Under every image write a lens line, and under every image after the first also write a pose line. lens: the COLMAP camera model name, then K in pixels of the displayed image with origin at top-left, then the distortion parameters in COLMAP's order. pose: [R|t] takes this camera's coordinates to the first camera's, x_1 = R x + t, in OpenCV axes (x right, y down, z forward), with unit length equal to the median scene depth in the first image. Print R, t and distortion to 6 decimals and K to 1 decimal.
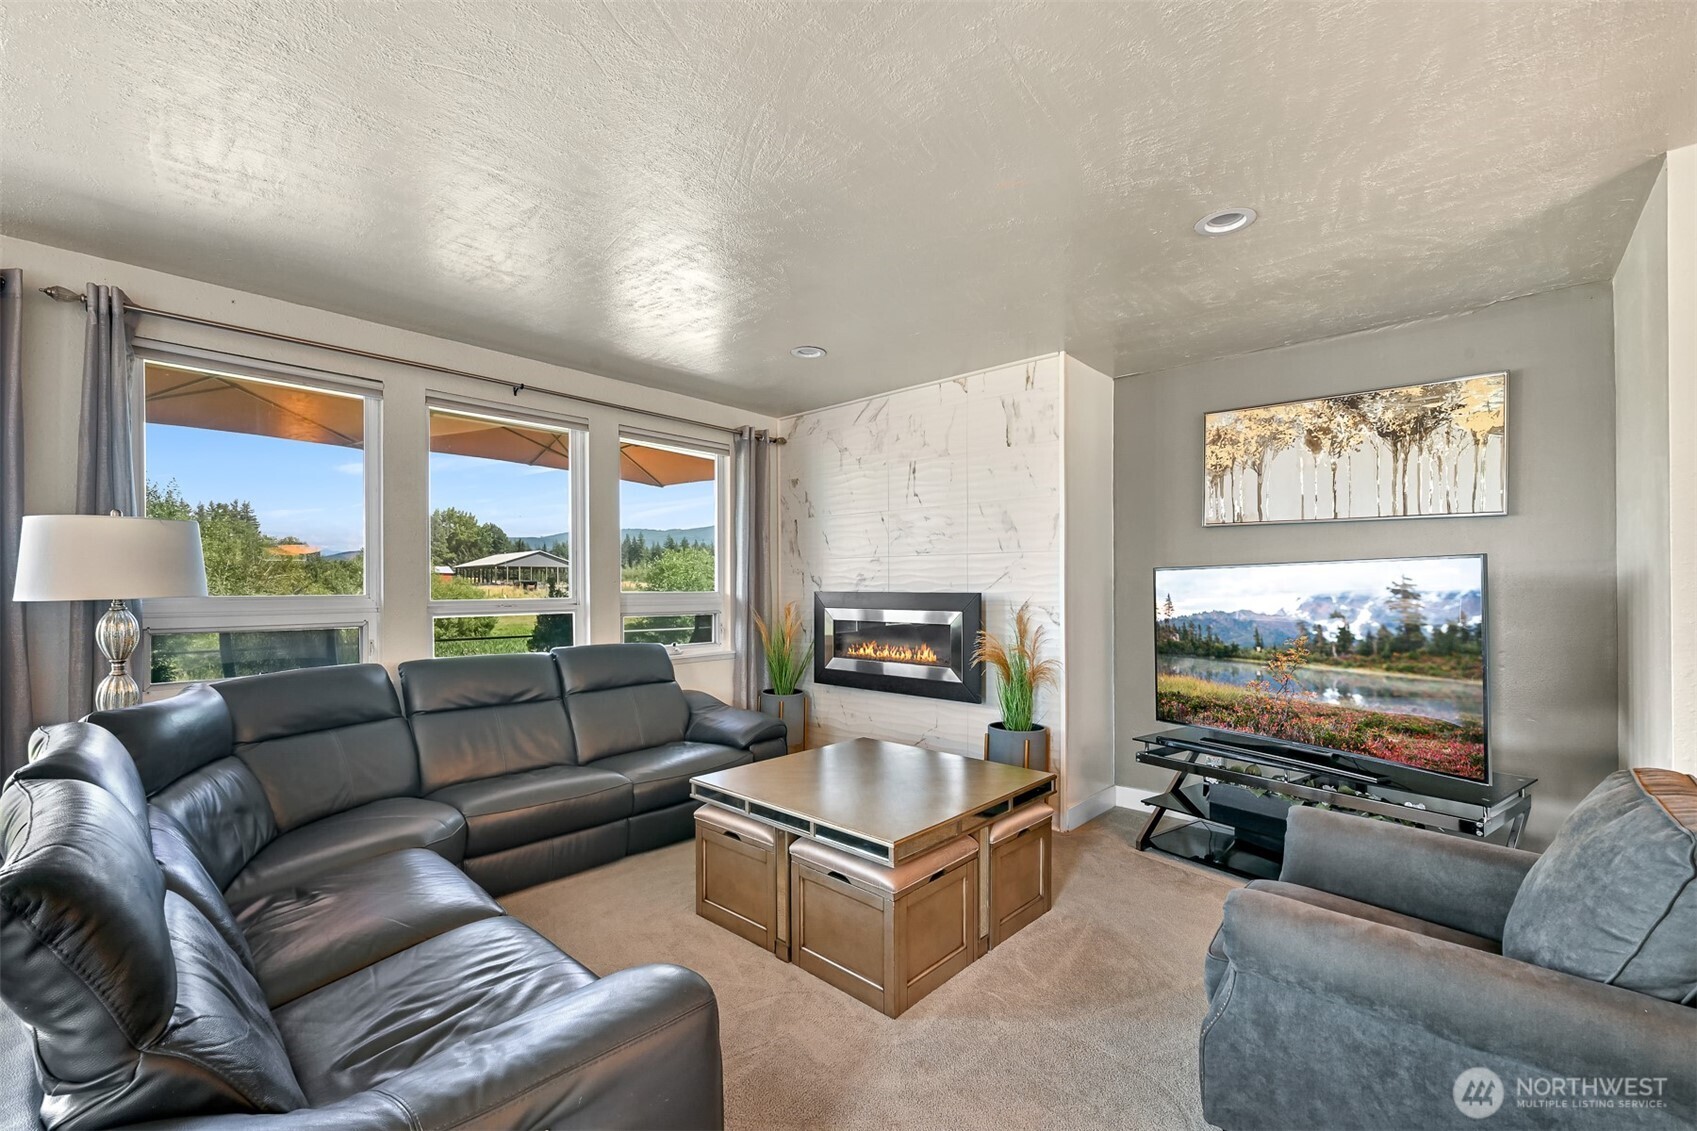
lens RADIAL K [[703.3, 0, 834.7], [0, 703.3, 577.0], [0, 0, 1]] dist [-0.007675, -0.000012]
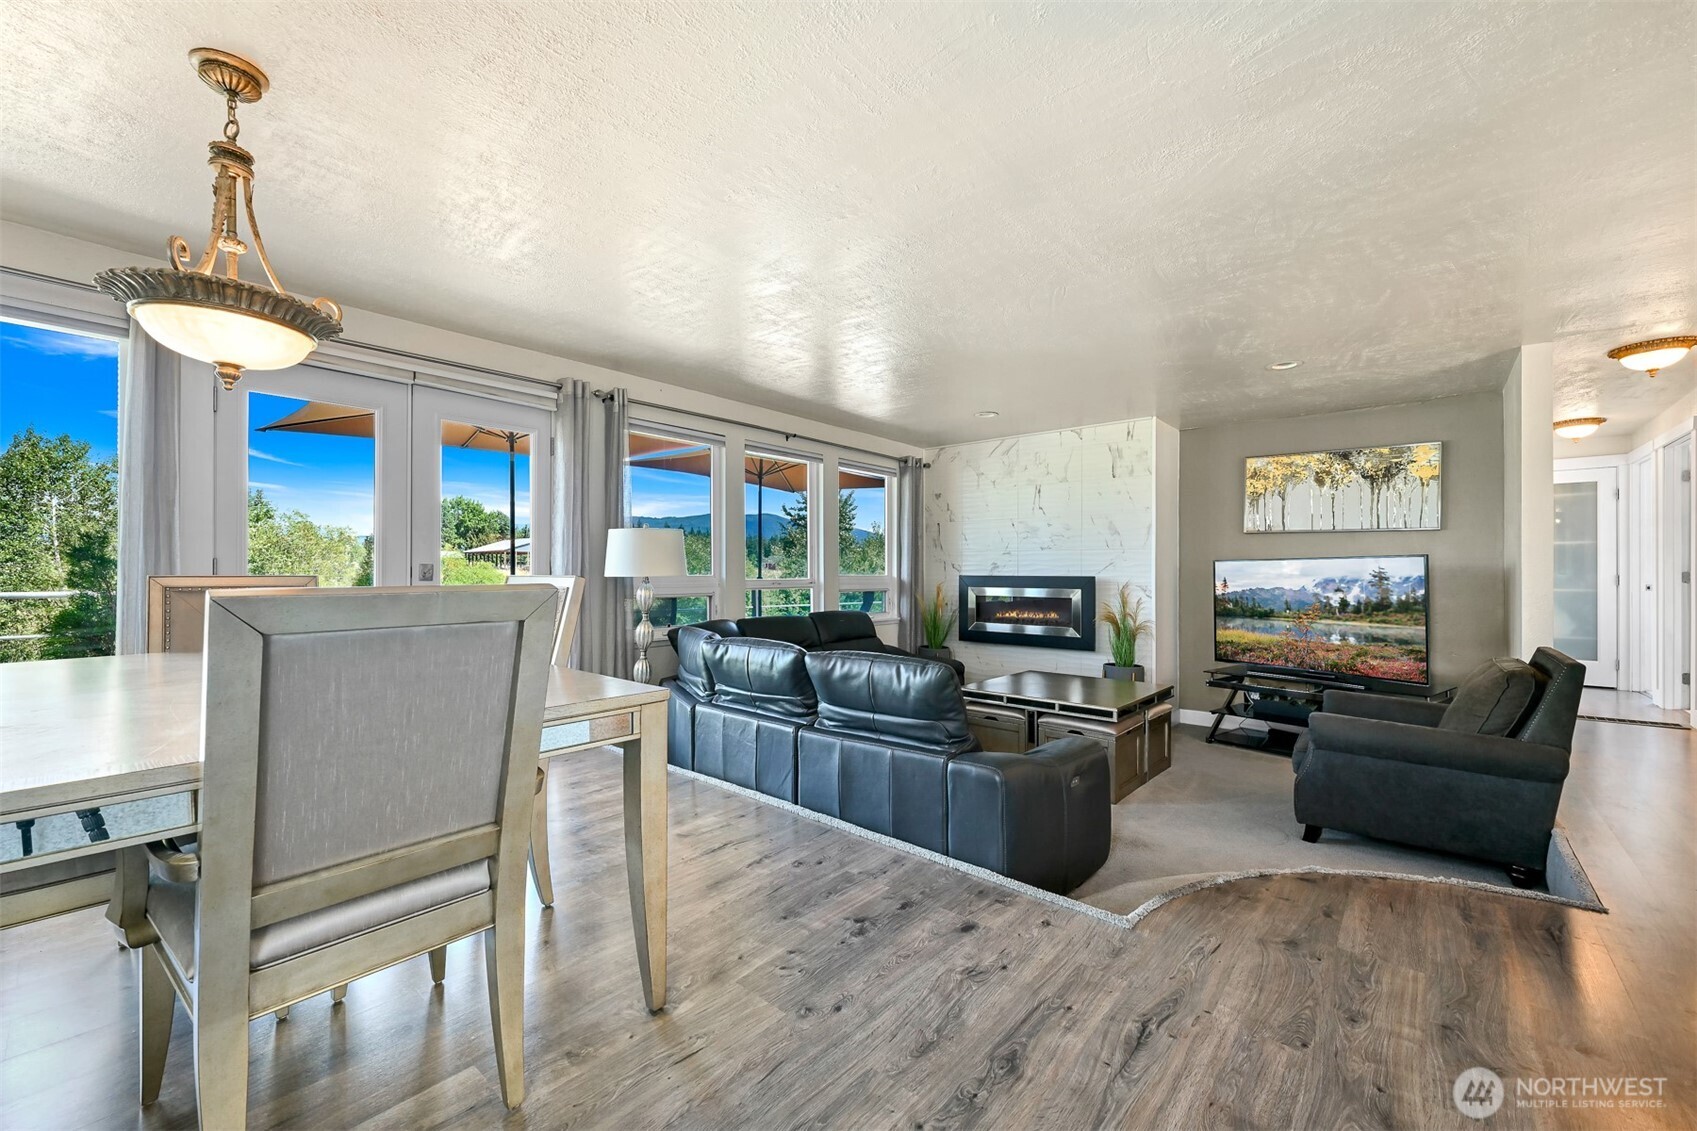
lens RADIAL K [[670.5, 0, 846.0], [0, 670.5, 564.8], [0, 0, 1]] dist [0.000768, -0.000203]
pose [[0.999396, 0.004388, 0.034478, -0.428847], [-0.004484, 0.999986, 0.002717, -0.003647], [-0.034465, -0.002870, 0.999402, -0.464410]]
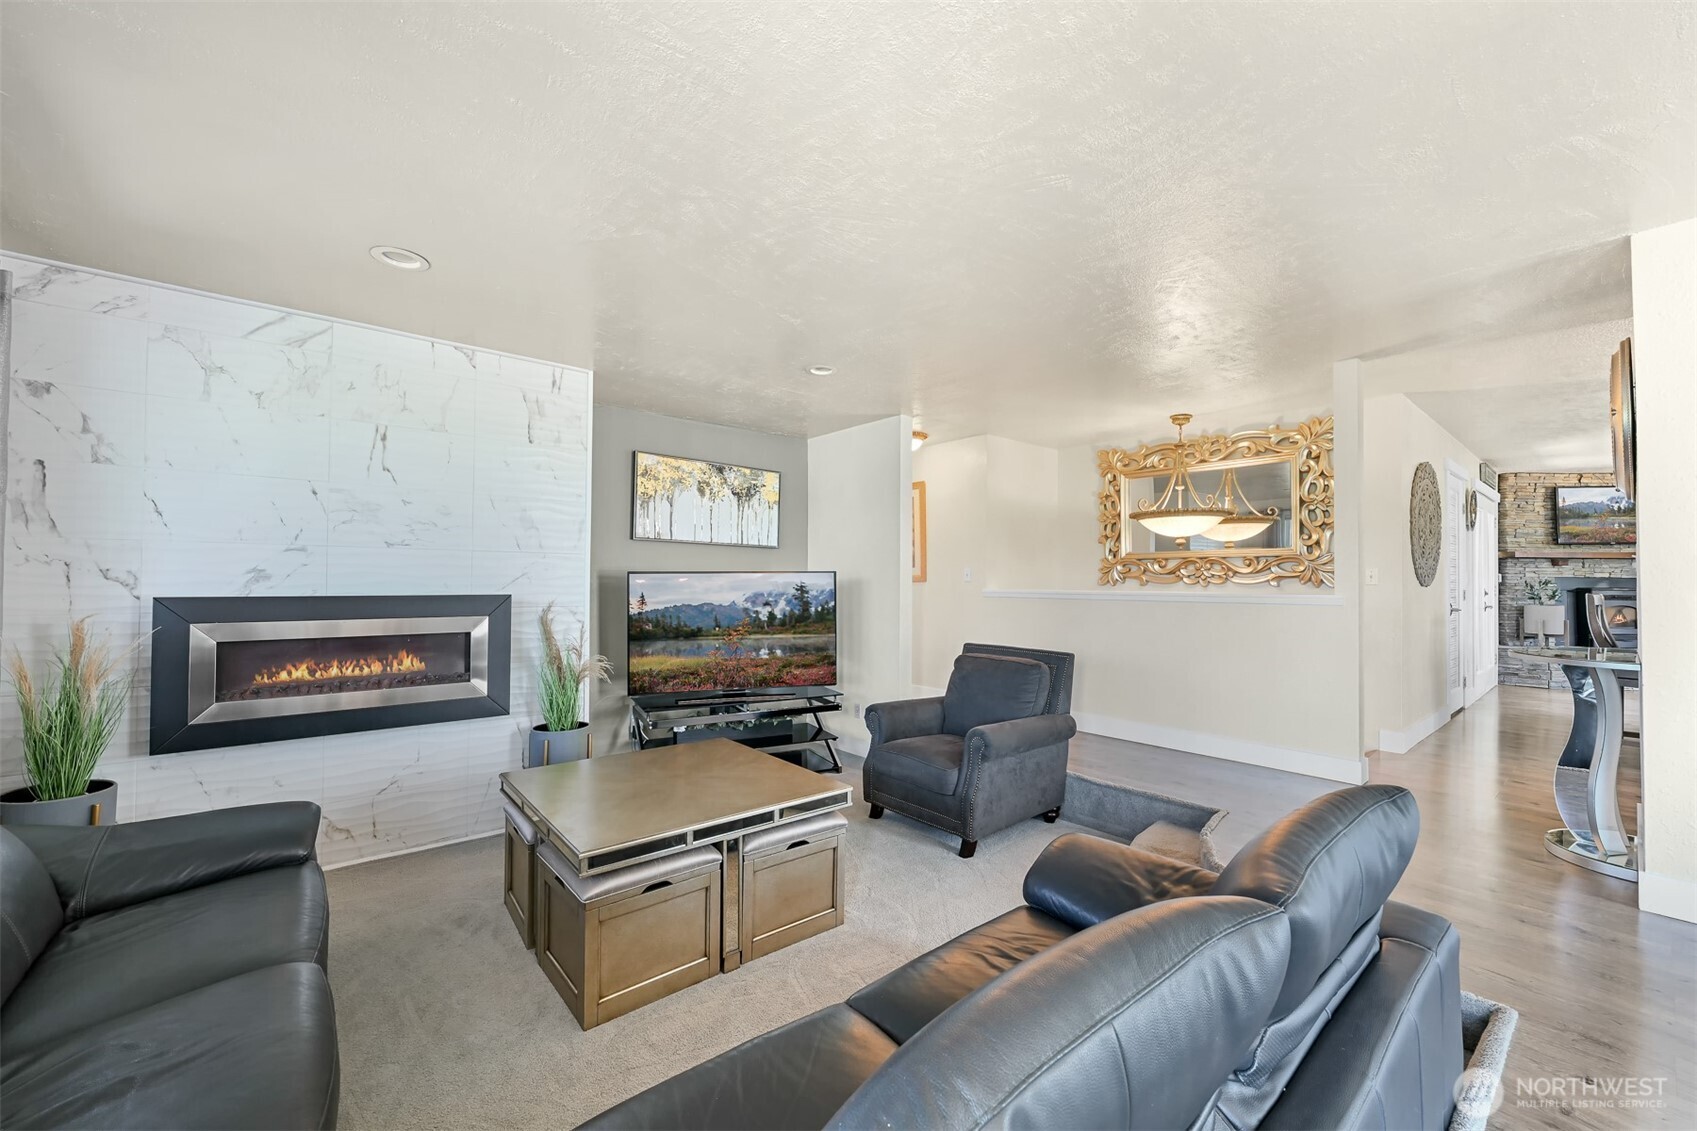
lens RADIAL K [[670.5, 0, 846.0], [0, 670.5, 564.8], [0, 0, 1]] dist [0.000768, -0.000203]
pose [[0.127600, 0.025583, 0.991496, -0.718327], [-0.018049, 0.999562, -0.023469, -0.003974], [-0.991662, -0.014901, 0.128006, 0.521038]]
